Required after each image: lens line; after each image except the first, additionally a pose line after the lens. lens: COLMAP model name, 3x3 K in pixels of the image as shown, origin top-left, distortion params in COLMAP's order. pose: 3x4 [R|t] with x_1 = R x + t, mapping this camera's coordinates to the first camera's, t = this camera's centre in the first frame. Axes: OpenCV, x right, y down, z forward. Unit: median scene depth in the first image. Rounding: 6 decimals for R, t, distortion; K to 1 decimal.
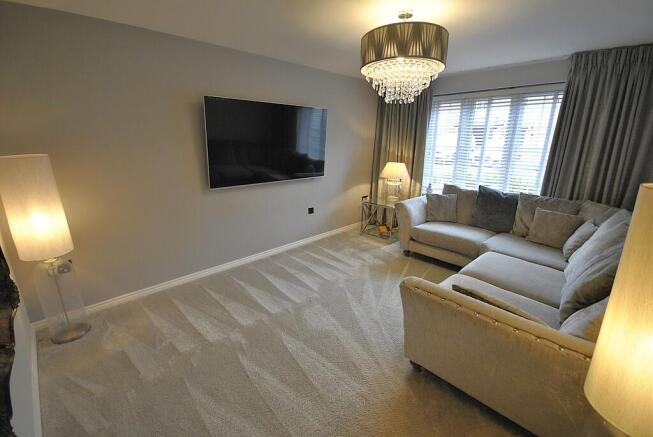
lens RADIAL K [[289.2, 0, 327.8], [0, 289.2, 218.1], [0, 0, 1]] dist [-0.000319, -0.000090]
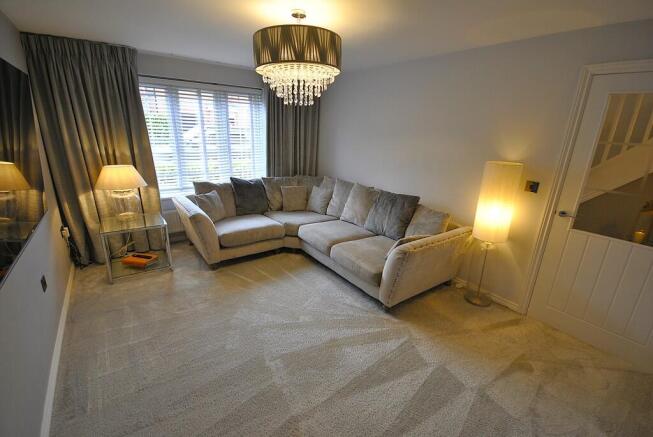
lens RADIAL K [[289.2, 0, 327.8], [0, 289.2, 218.1], [0, 0, 1]] dist [-0.000319, -0.000090]
pose [[0.120629, -0.291805, 0.948841, -0.480012], [0.220145, 0.939884, 0.261063, -0.171470], [-0.967980, 0.177391, 0.177616, 0.496712]]
